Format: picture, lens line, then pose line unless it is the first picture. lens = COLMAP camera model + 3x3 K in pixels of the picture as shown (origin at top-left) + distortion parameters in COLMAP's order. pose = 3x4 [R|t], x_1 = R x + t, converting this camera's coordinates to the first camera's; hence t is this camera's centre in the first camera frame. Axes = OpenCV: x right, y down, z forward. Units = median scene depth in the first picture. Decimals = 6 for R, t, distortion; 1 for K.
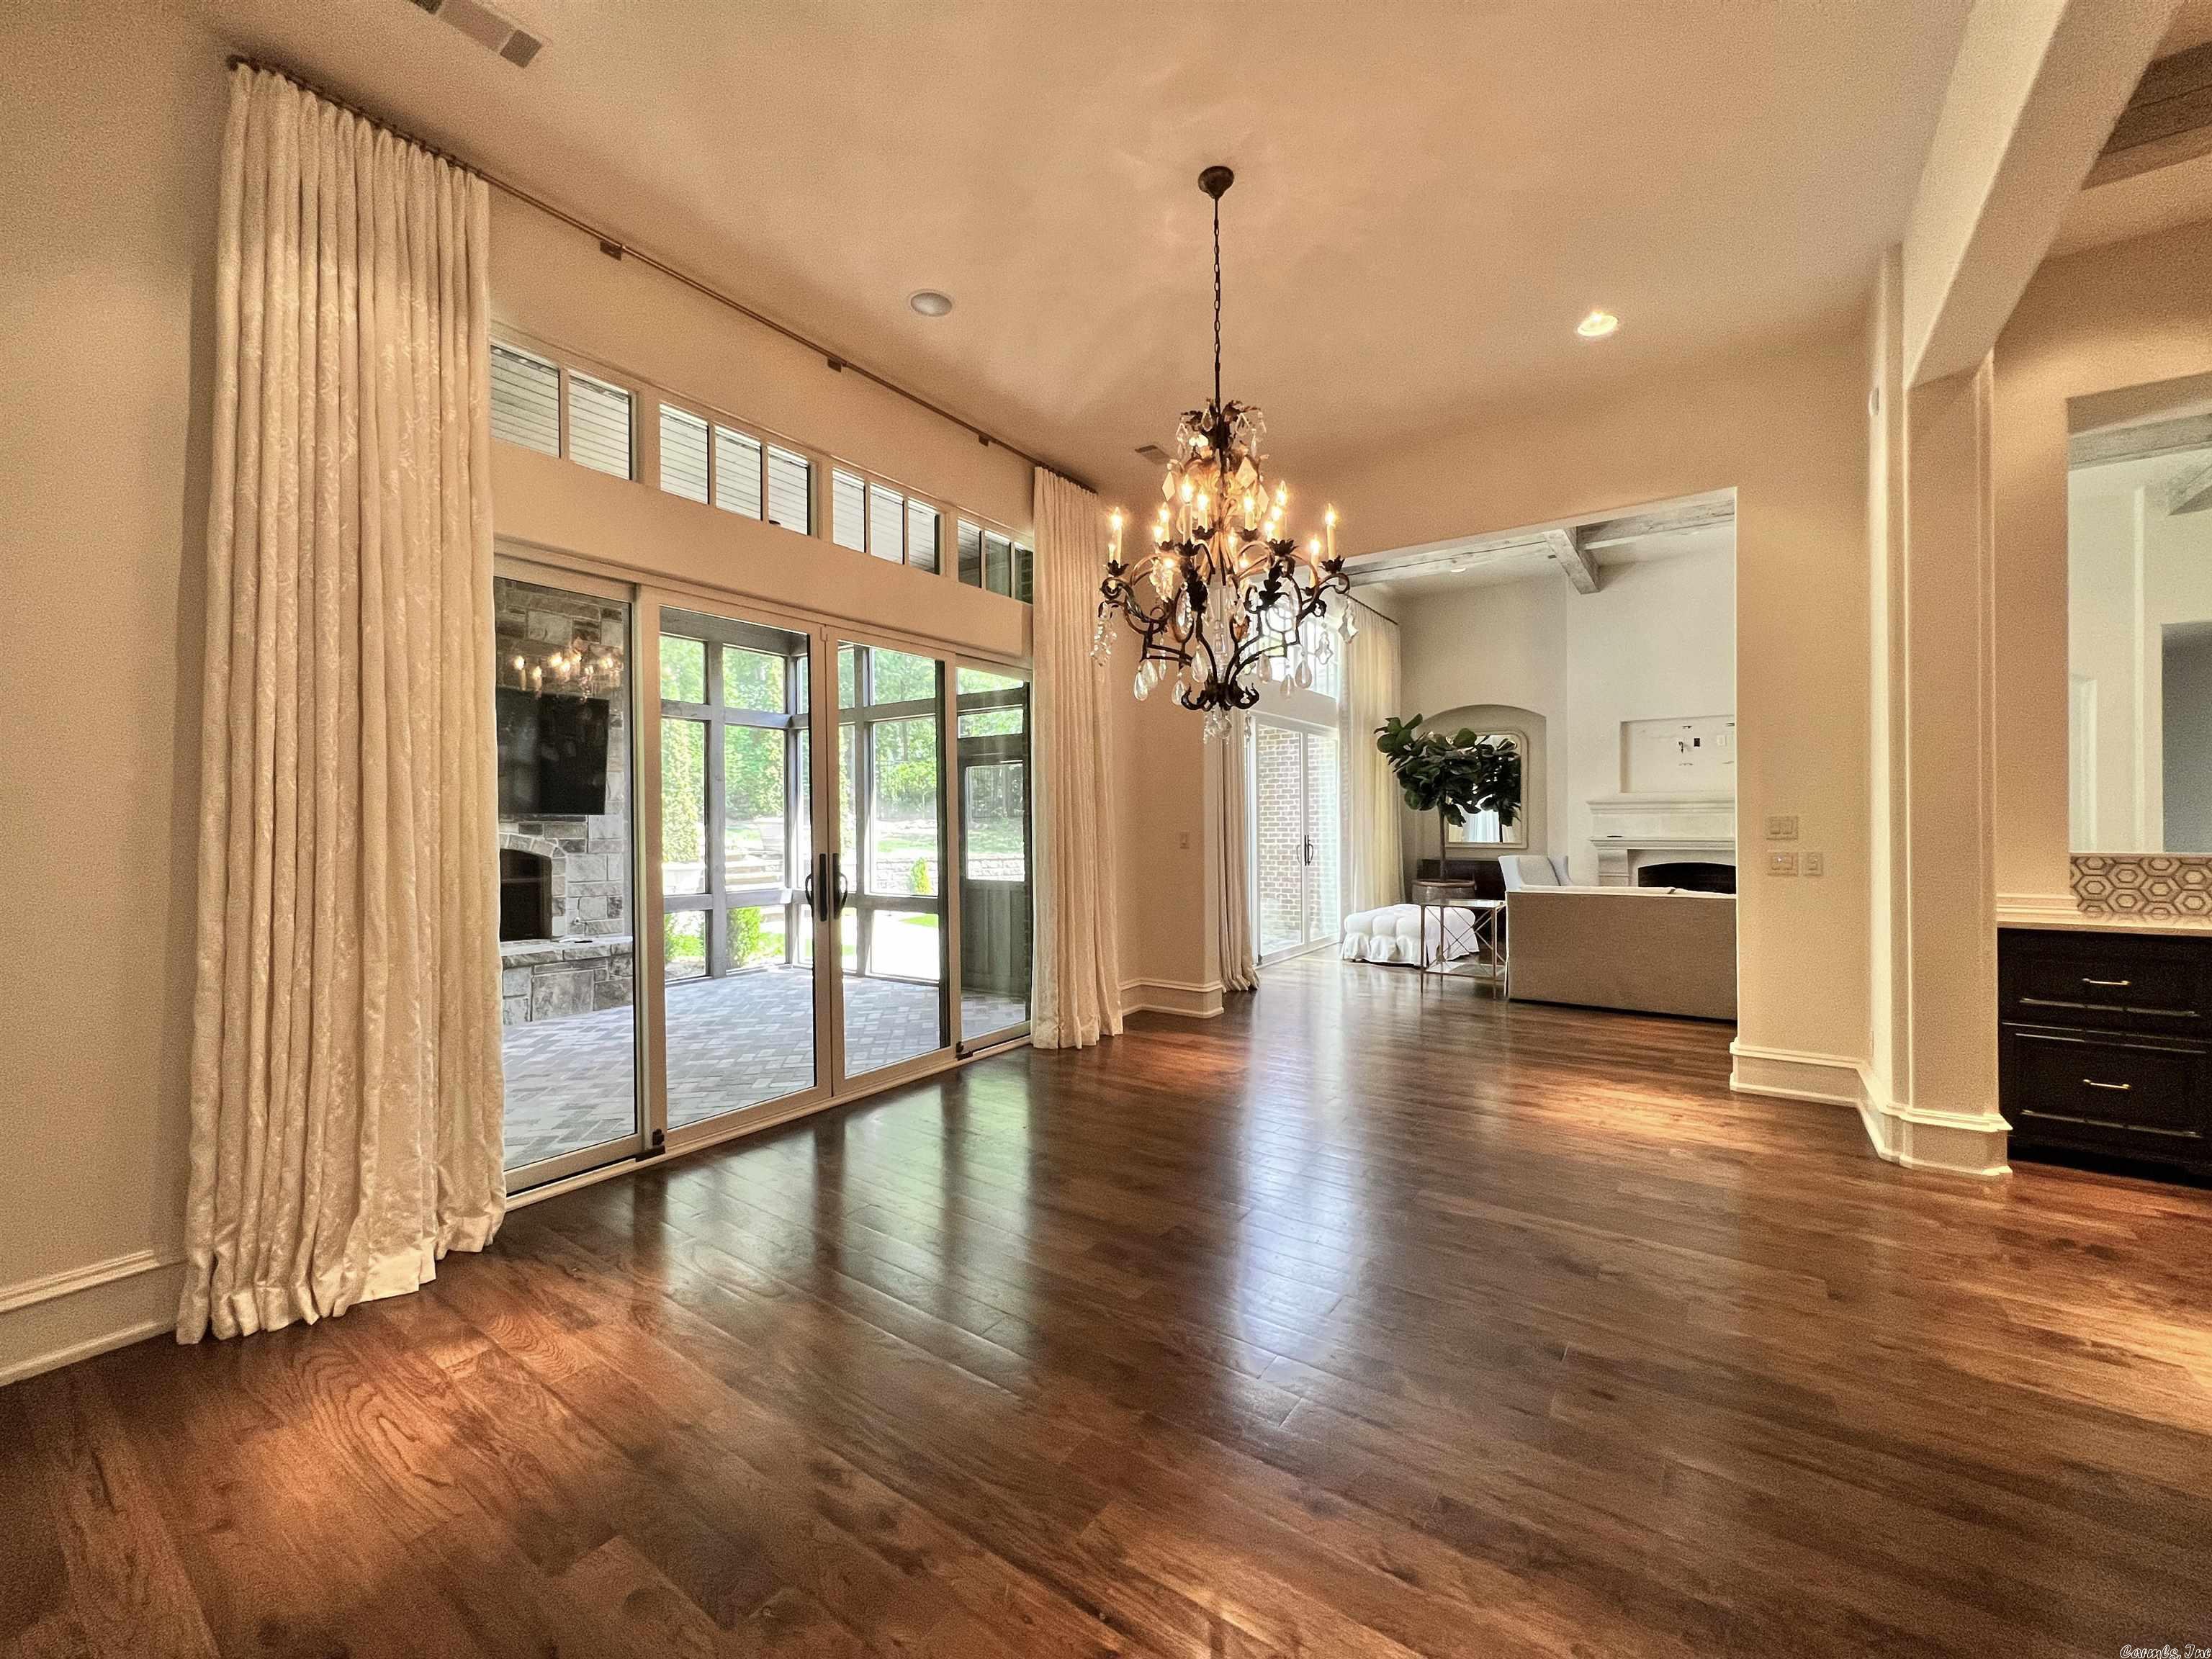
lens RADIAL K [[889.3, 0, 1093.7], [0, 889.3, 822.5], [0, 0, 1]] dist [0.002047, -0.000022]
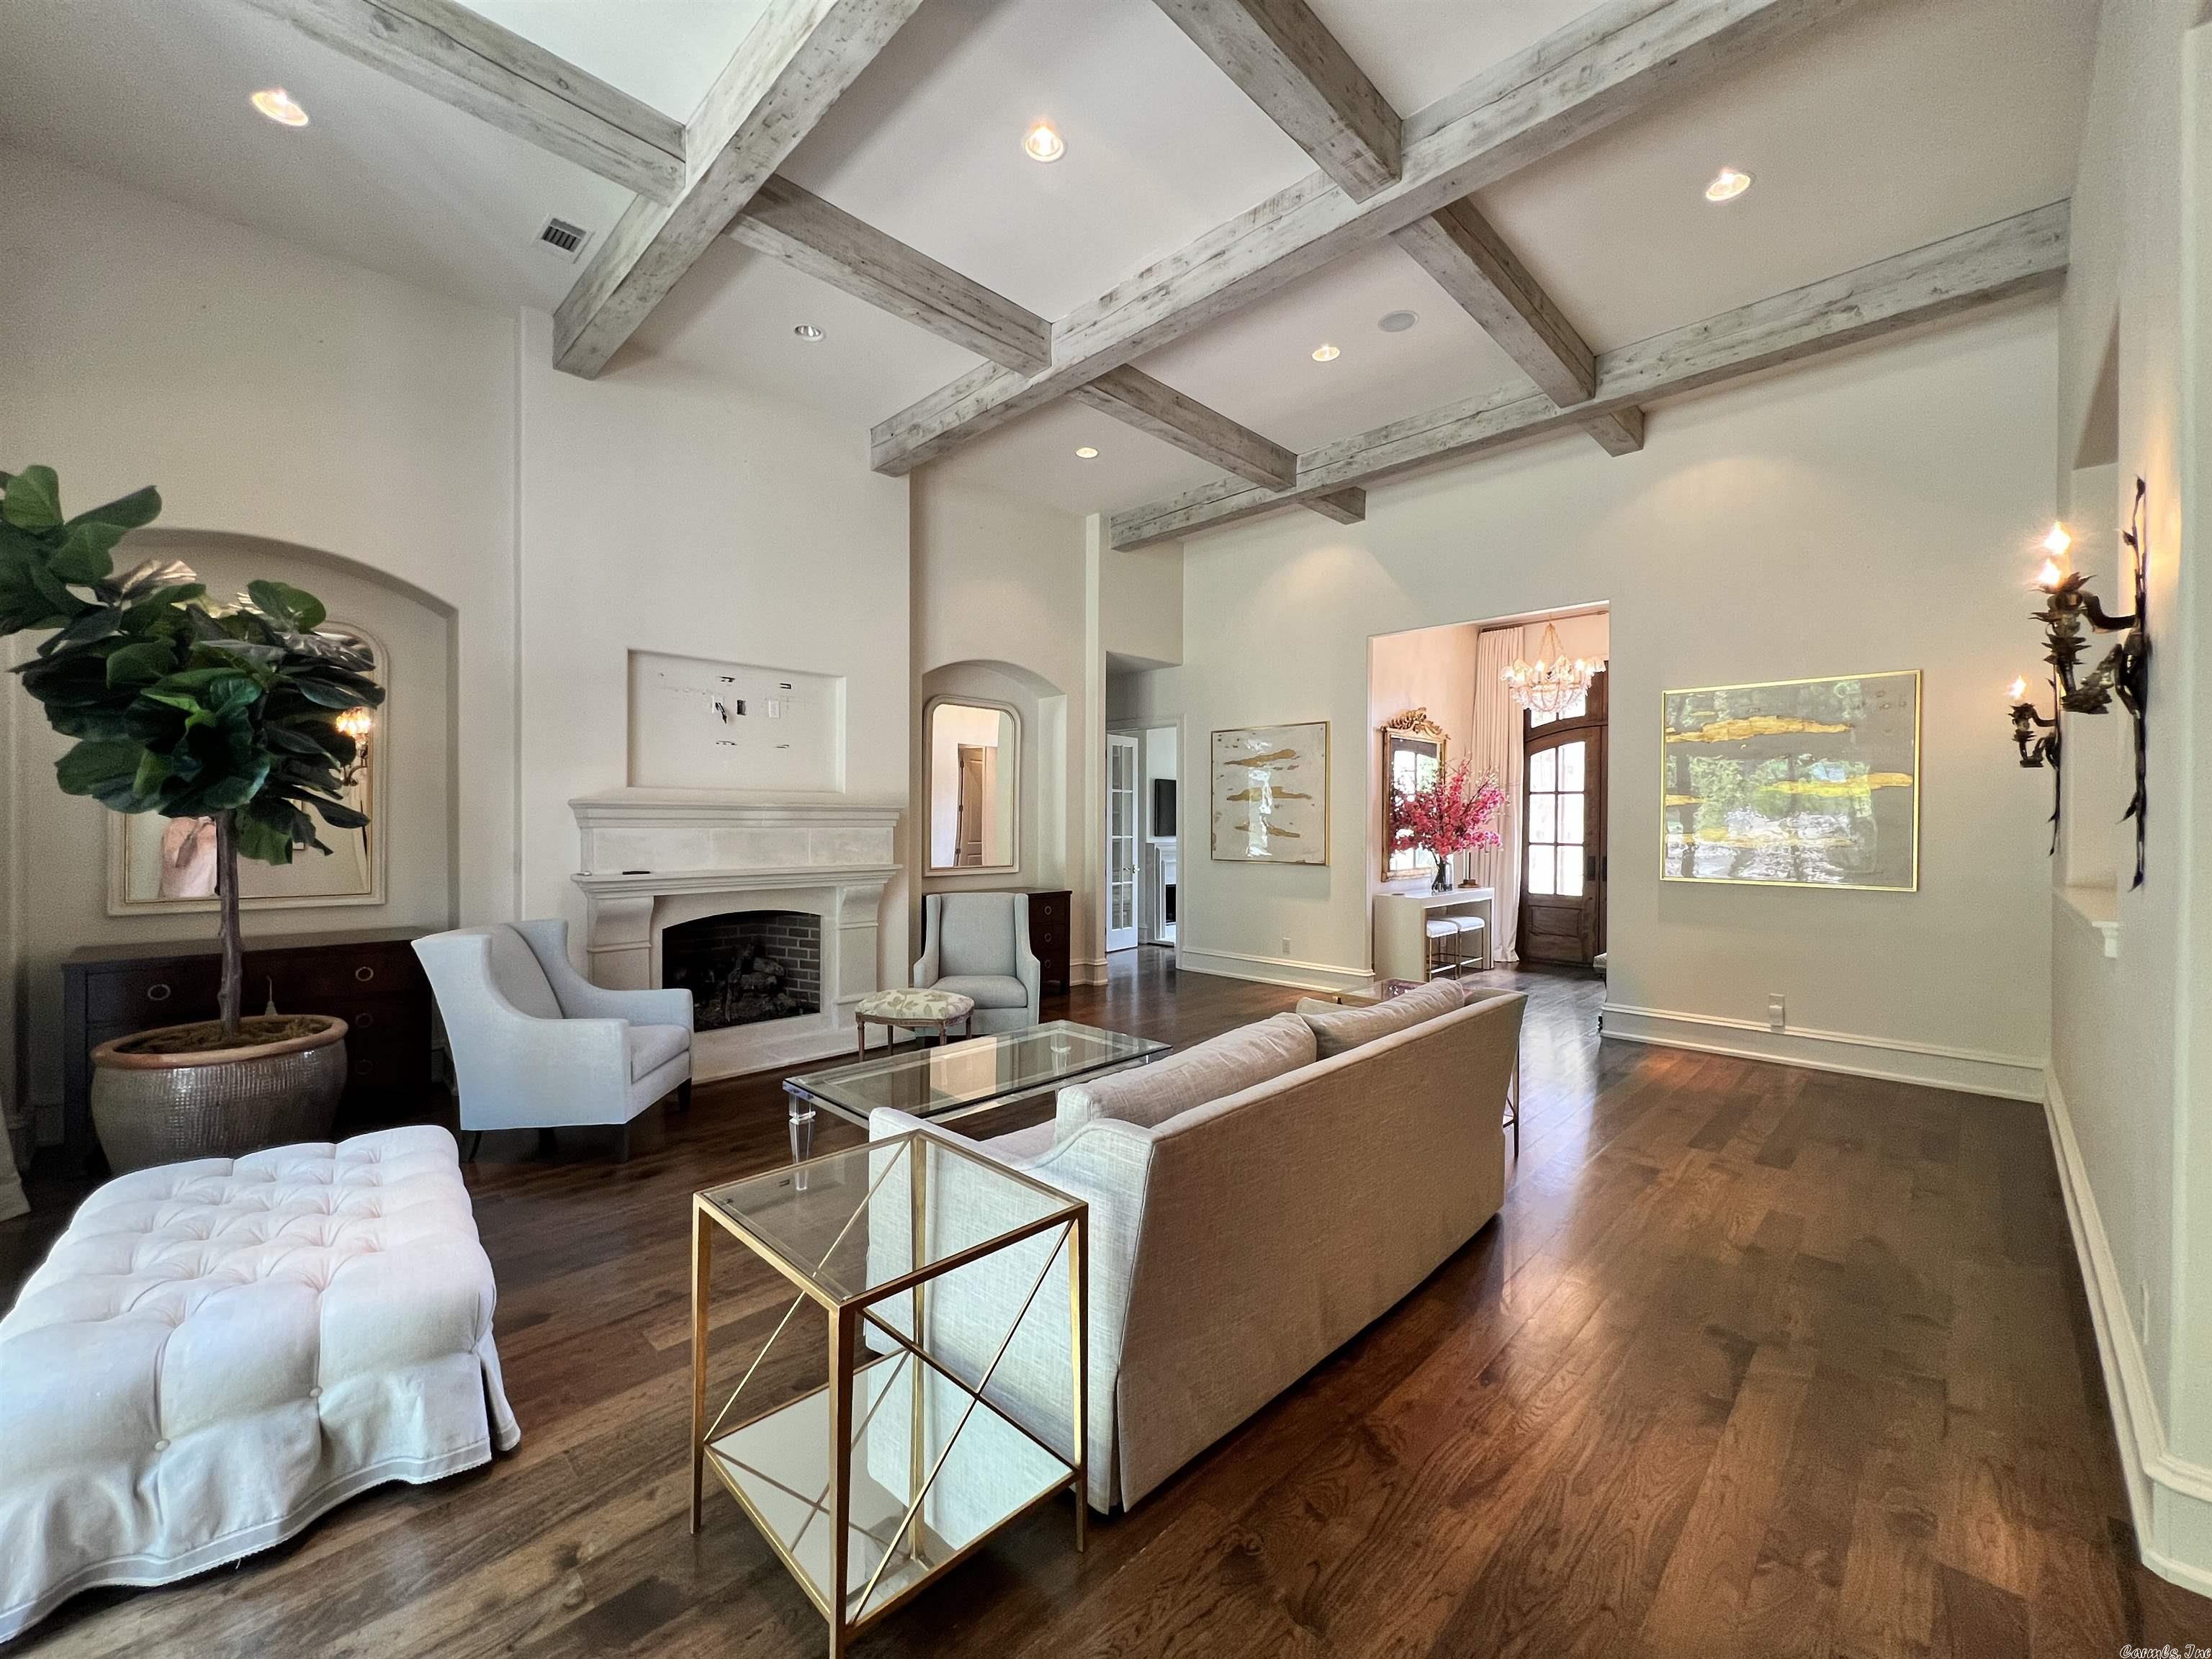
lens RADIAL K [[889.3, 0, 1097.1], [0, 889.3, 825.4], [0, 0, 1]] dist [0.002047, -0.000022]
pose [[0.166510, 0.000998, 0.986039, 0.128393], [-0.006898, 0.999976, 0.000153, -0.012845], [-0.986016, -0.006827, 0.166513, 0.649771]]
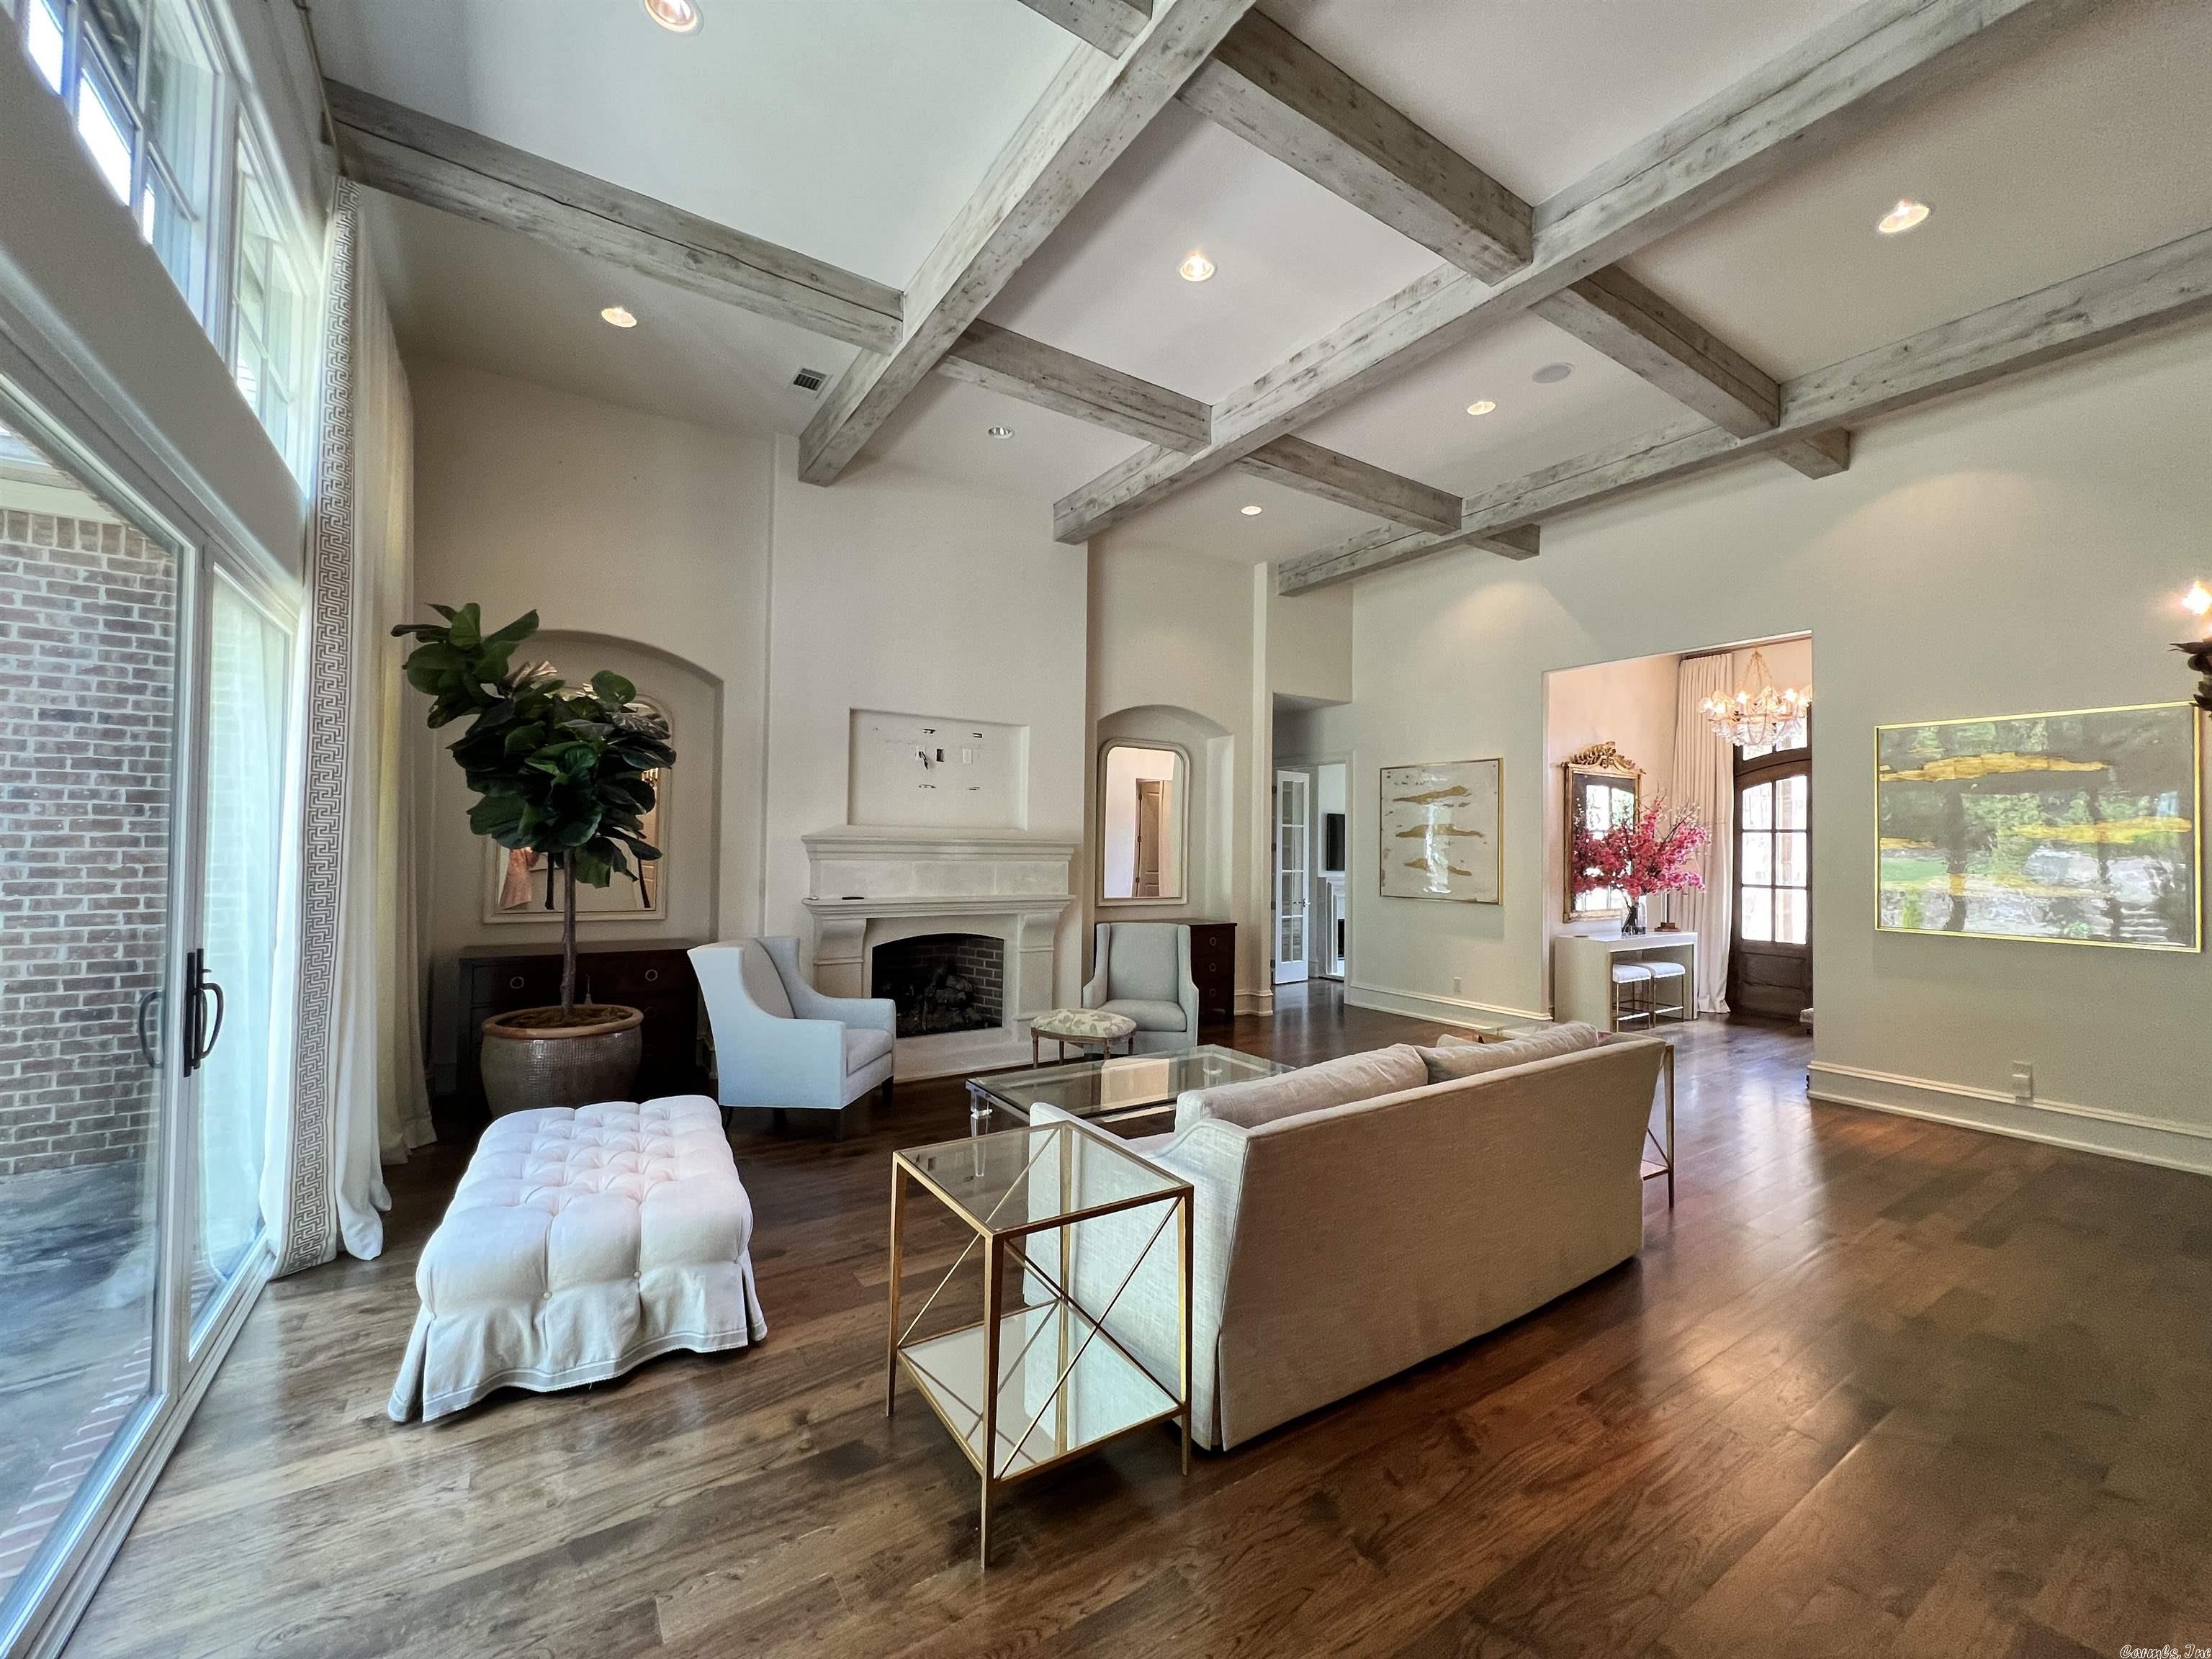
lens RADIAL K [[889.3, 0, 1099.2], [0, 889.3, 826.4], [0, 0, 1]] dist [0.002047, -0.000022]
pose [[0.364055, 0.032870, 0.930797, 0.088702], [-0.018772, 0.999433, -0.027952, -0.018571], [-0.931188, -0.007297, 0.364466, 0.622689]]
